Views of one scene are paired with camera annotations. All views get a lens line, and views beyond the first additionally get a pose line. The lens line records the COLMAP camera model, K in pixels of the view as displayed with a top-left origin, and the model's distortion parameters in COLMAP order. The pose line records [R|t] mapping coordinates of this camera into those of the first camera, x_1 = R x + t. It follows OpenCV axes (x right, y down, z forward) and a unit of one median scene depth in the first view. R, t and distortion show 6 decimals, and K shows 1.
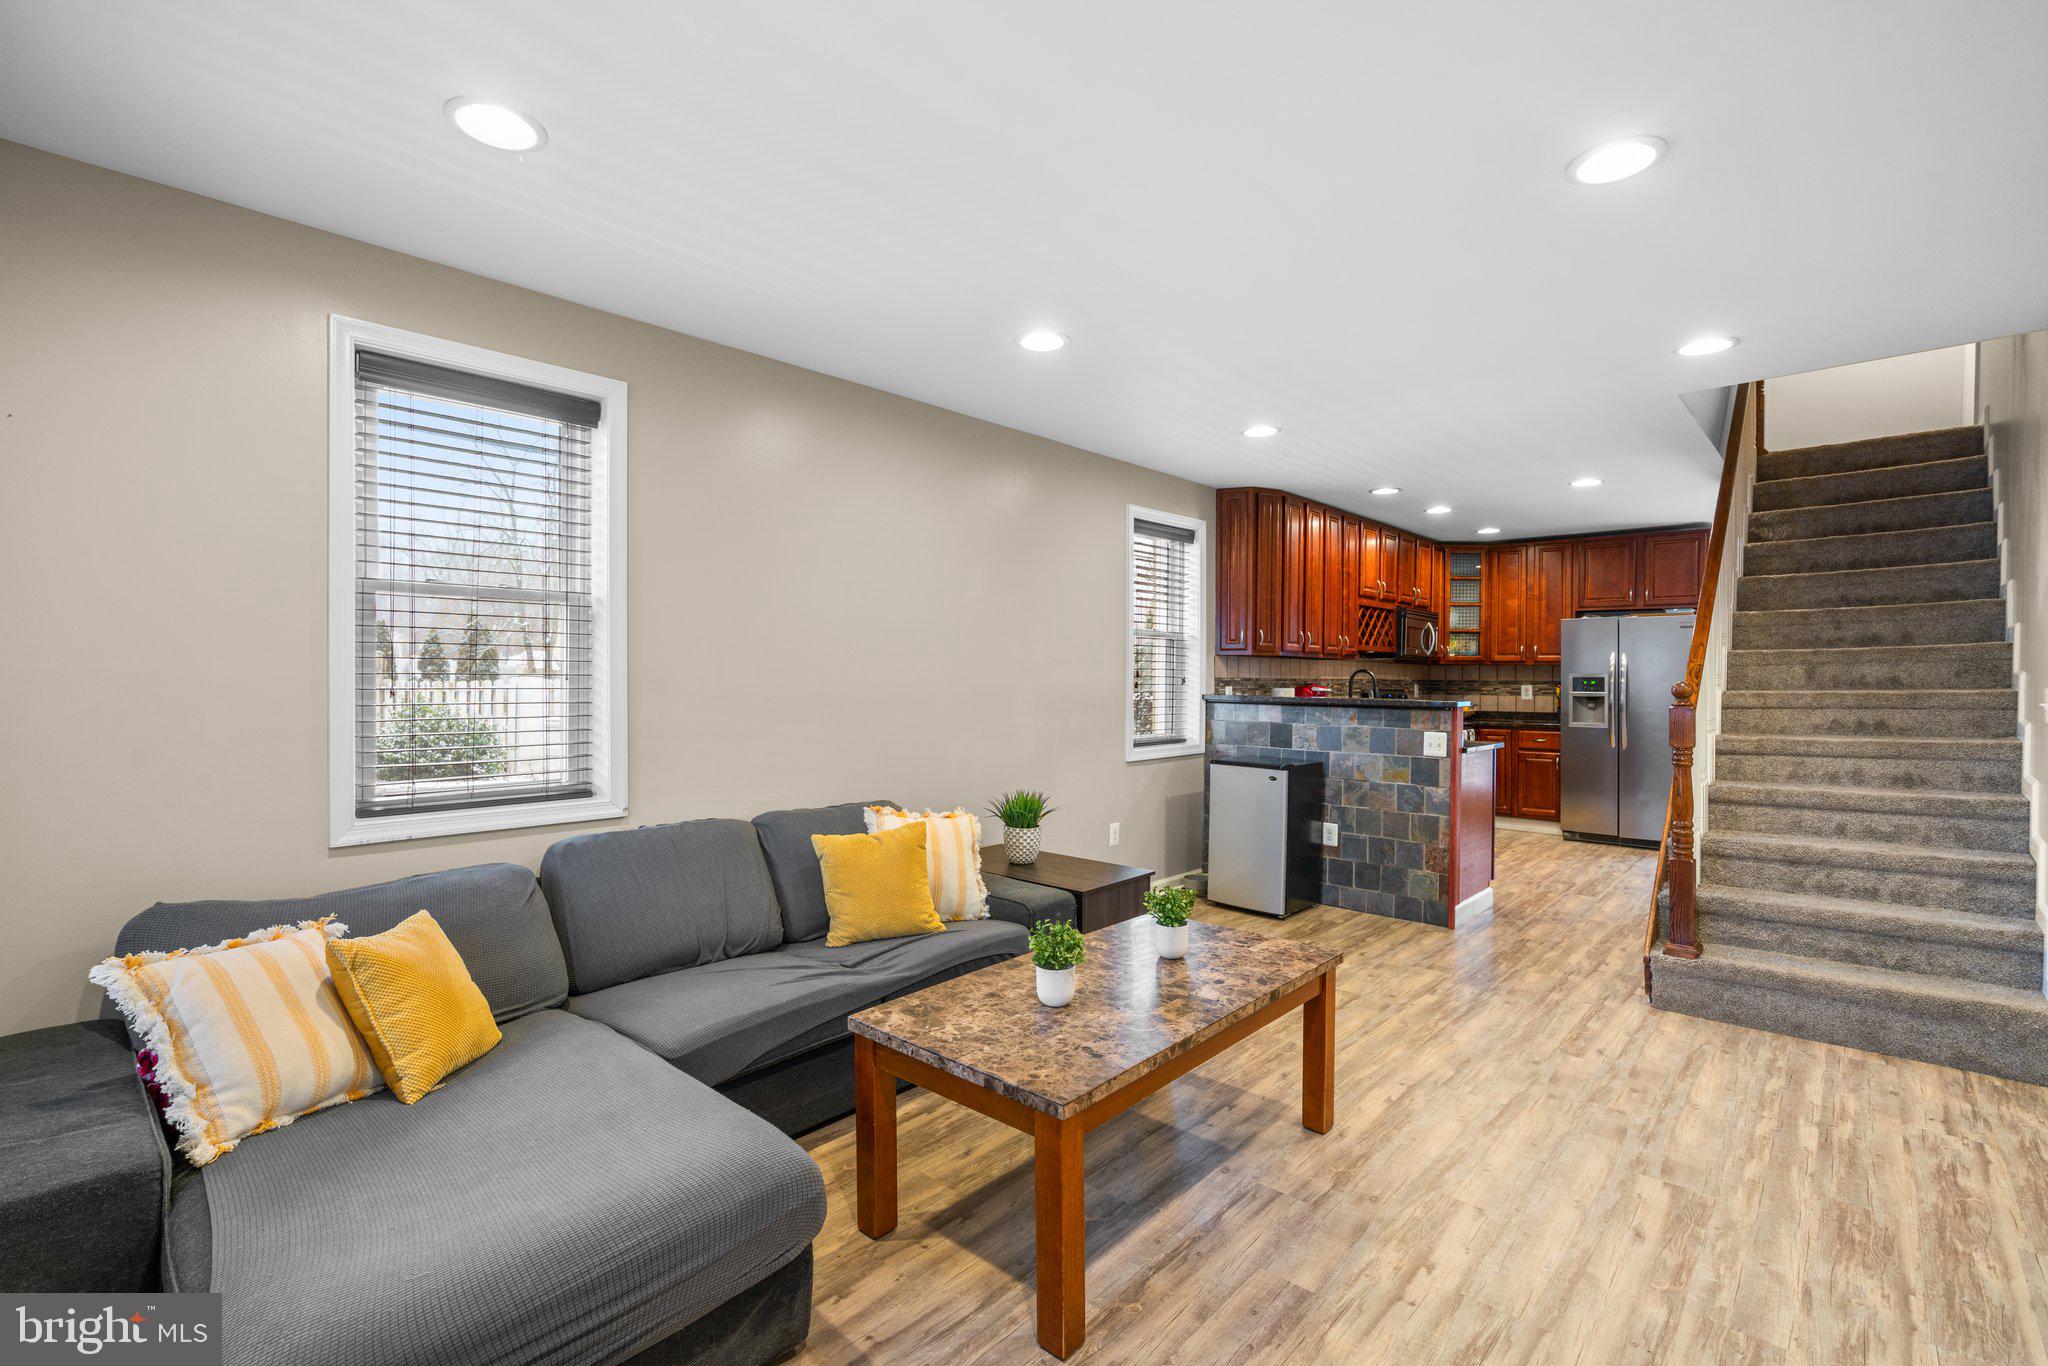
lens RADIAL K [[922.8, 0, 1022.1], [0, 922.8, 689.8], [0, 0, 1]] dist [-0.002992, 0.000616]
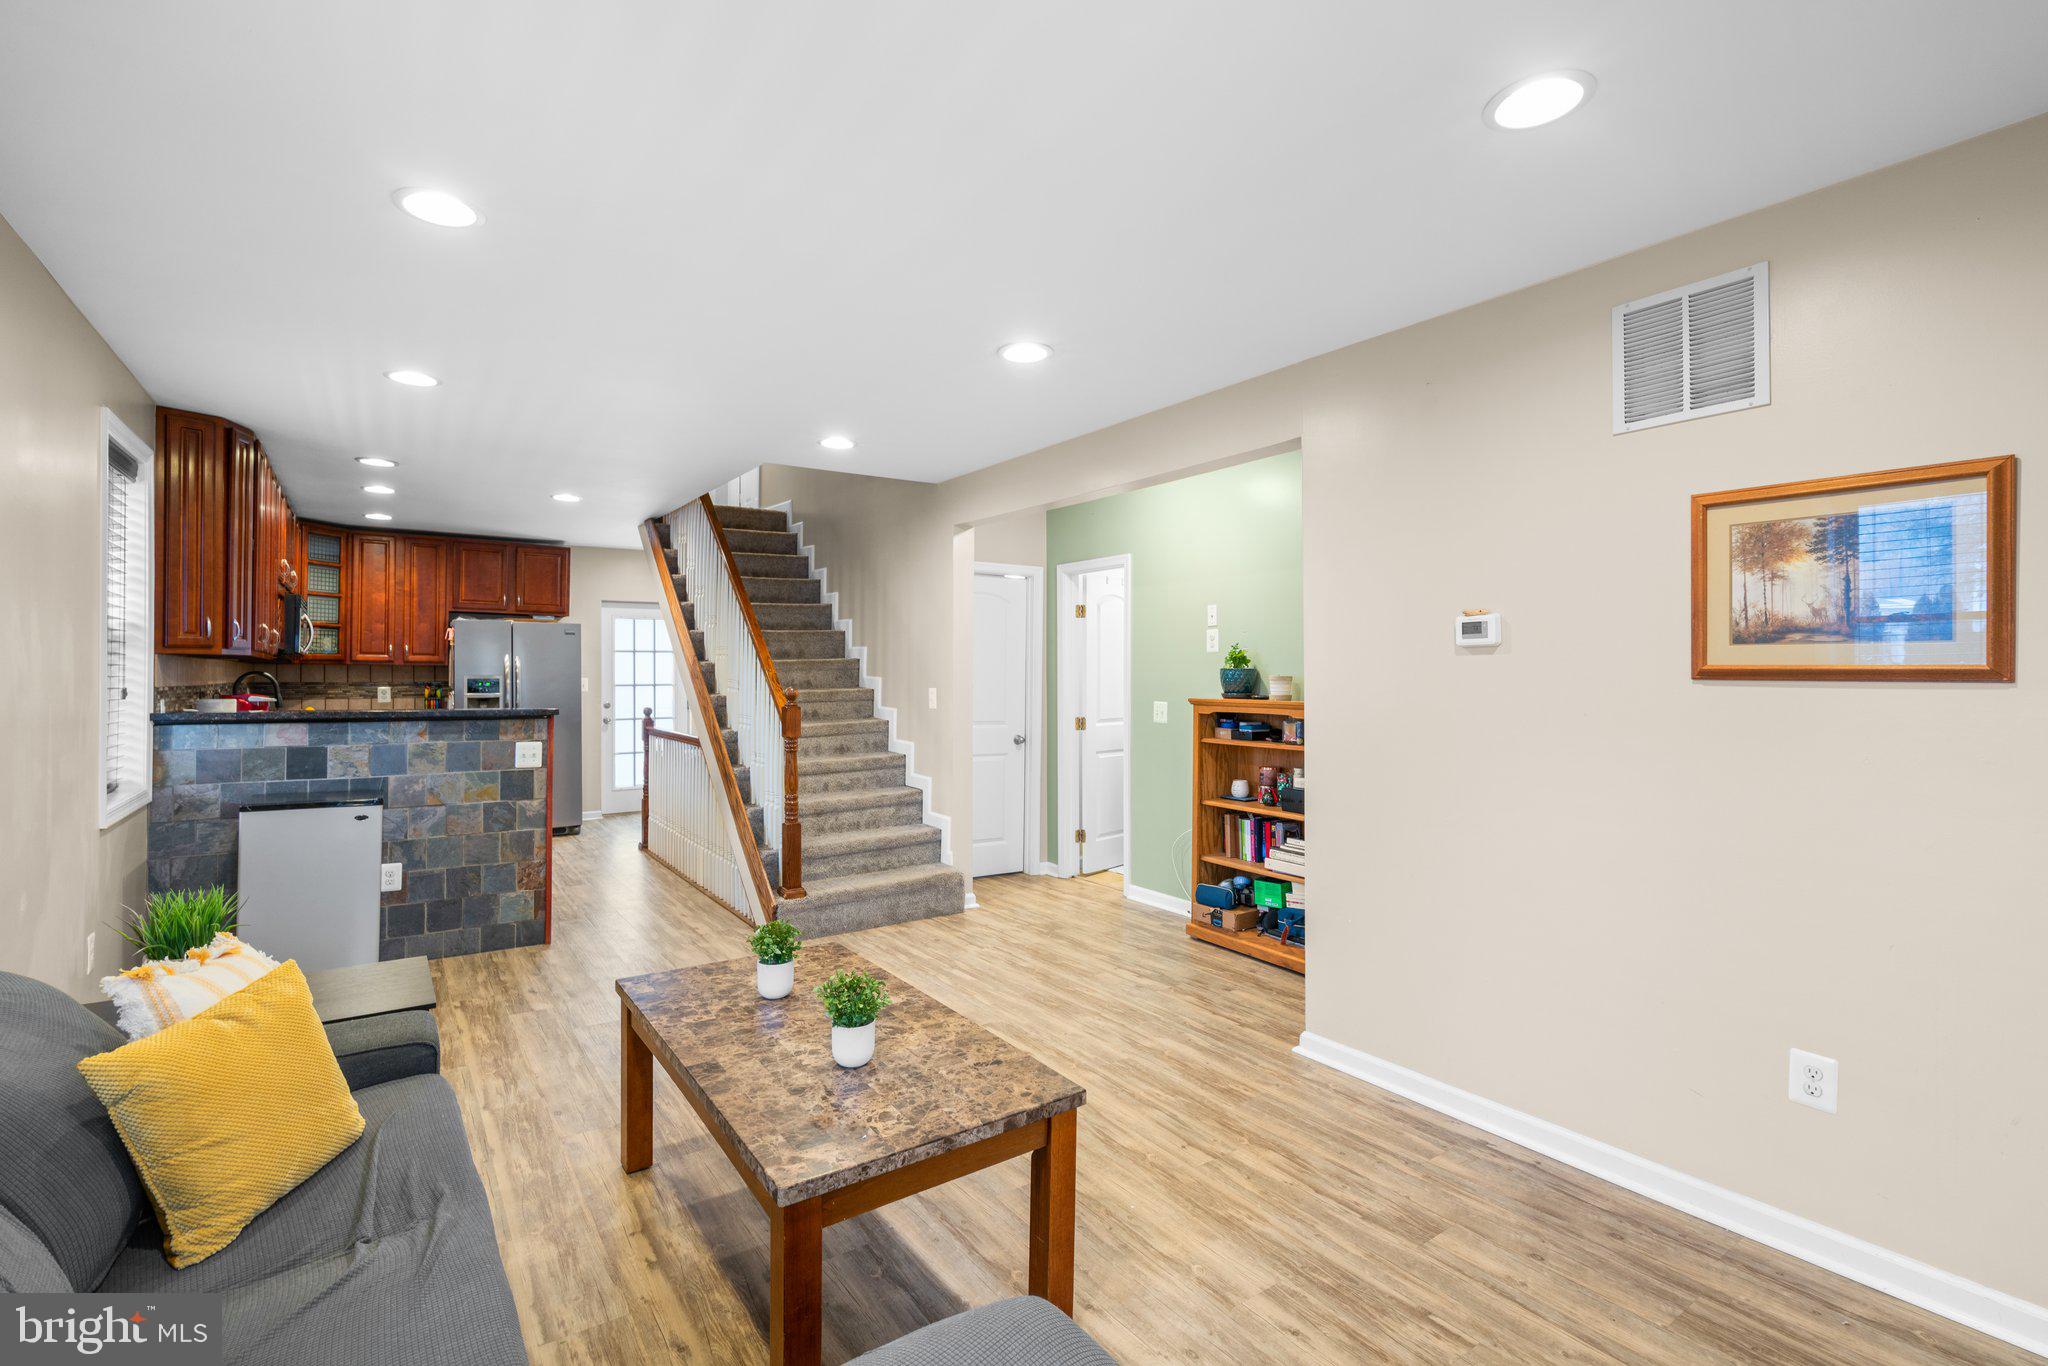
lens RADIAL K [[933.3, 0, 1027.7], [0, 933.3, 674.1], [0, 0, 1]] dist [-0.003151, 0.000297]
pose [[0.217434, -0.003646, 0.976068, -0.496718], [0.011990, 0.999928, 0.001064, -0.024739], [-0.976001, 0.011472, 0.217462, 0.381652]]
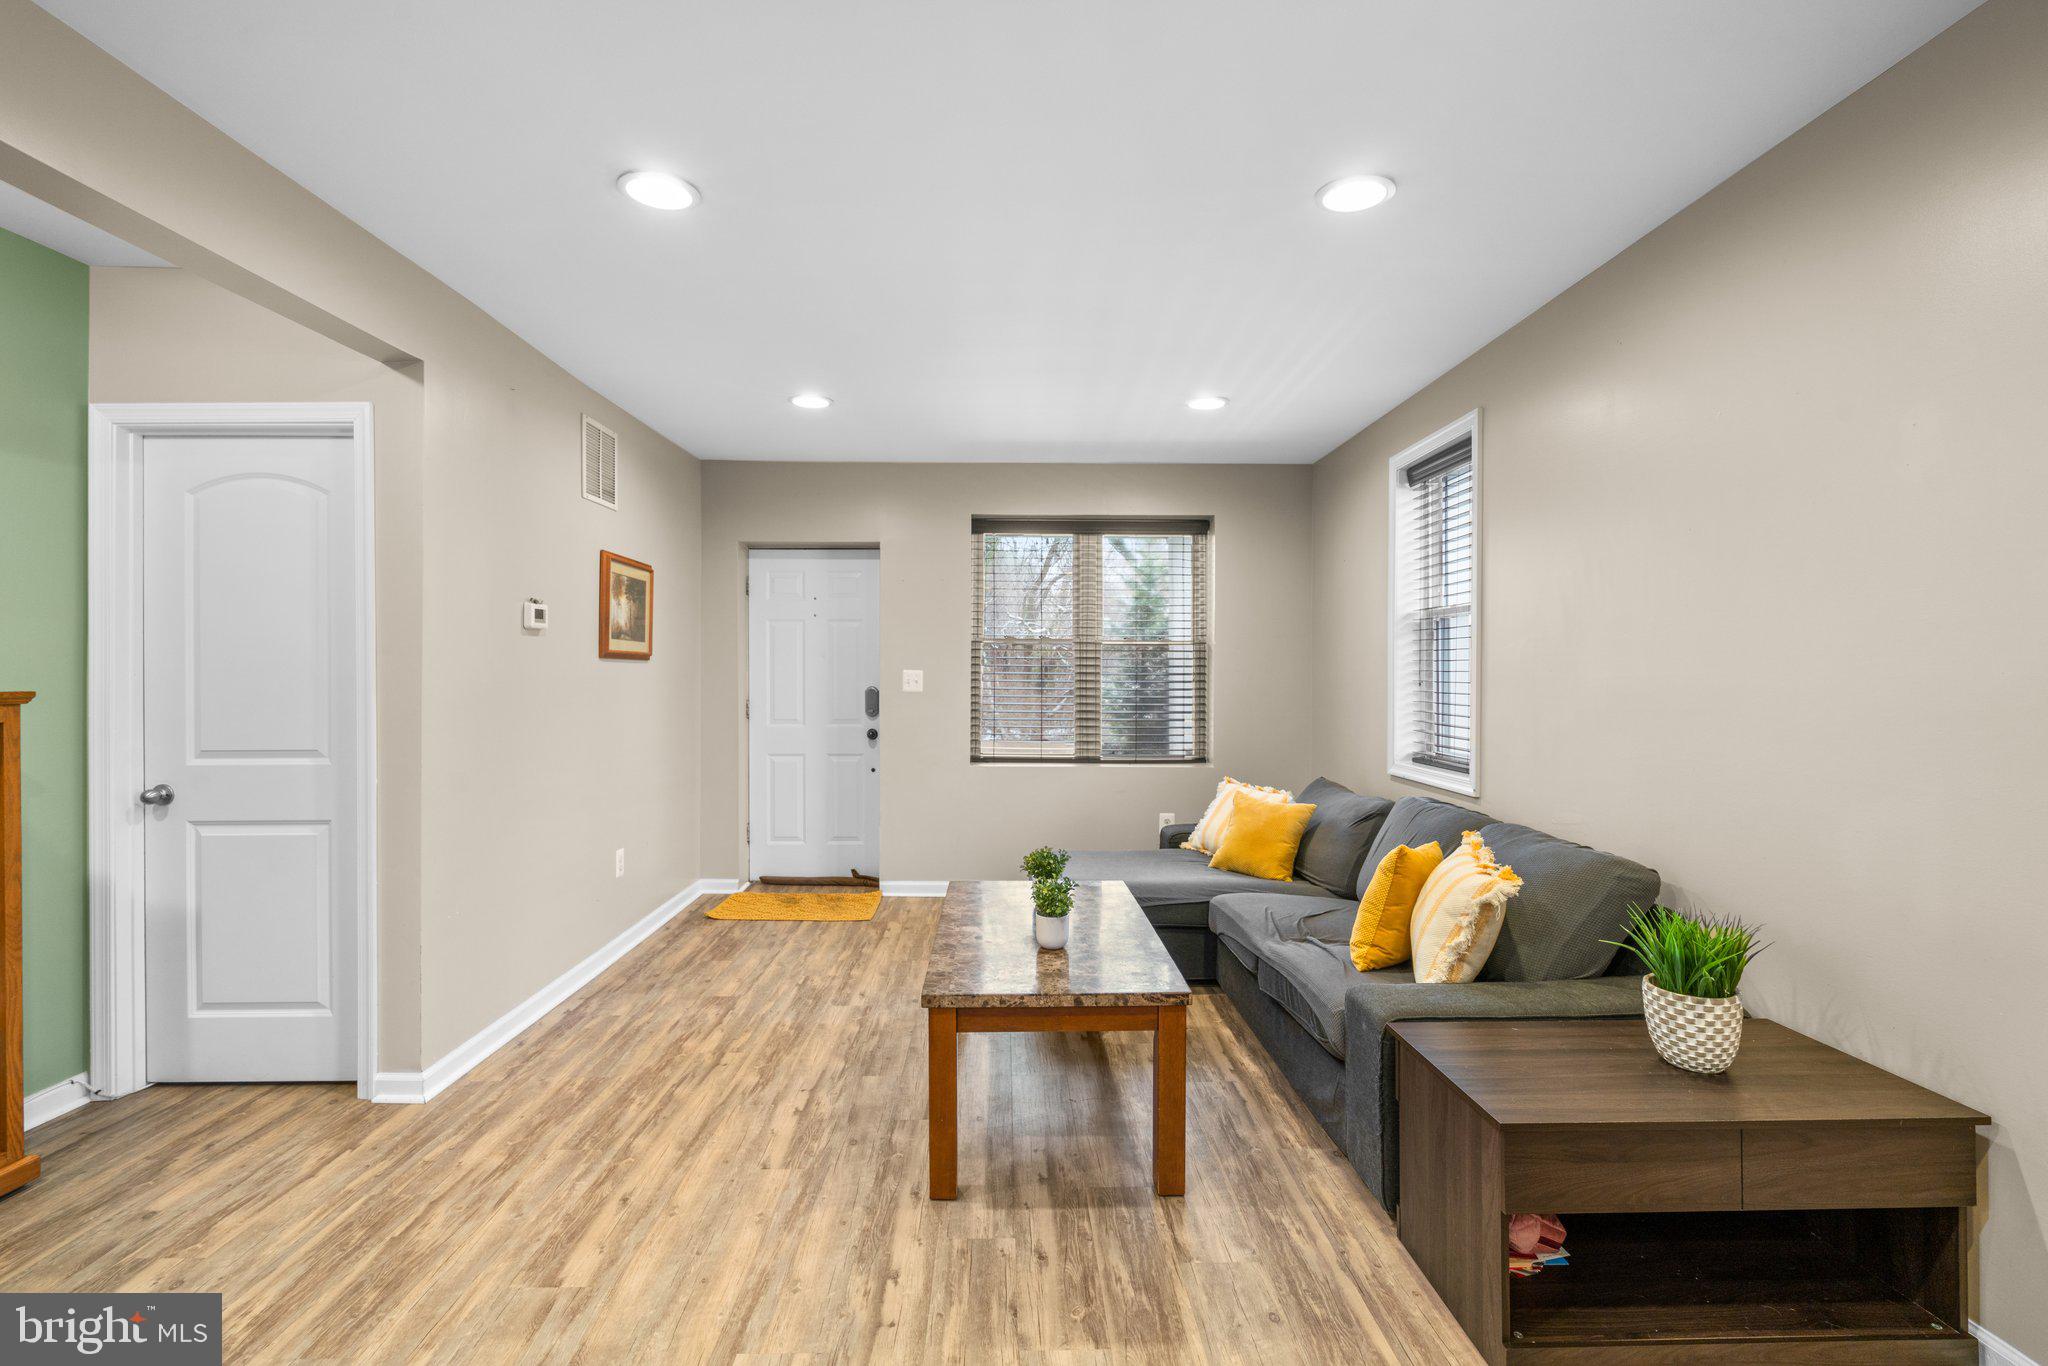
lens RADIAL K [[929.4, 0, 1013.0], [0, 929.4, 682.0], [0, 0, 1]] dist [-0.004552, 0.000231]
pose [[-0.731981, 0.000813, -0.681324, 0.622342], [-0.013963, 0.999771, 0.016193, -0.010877], [0.681182, 0.021366, -0.731803, 1.203711]]
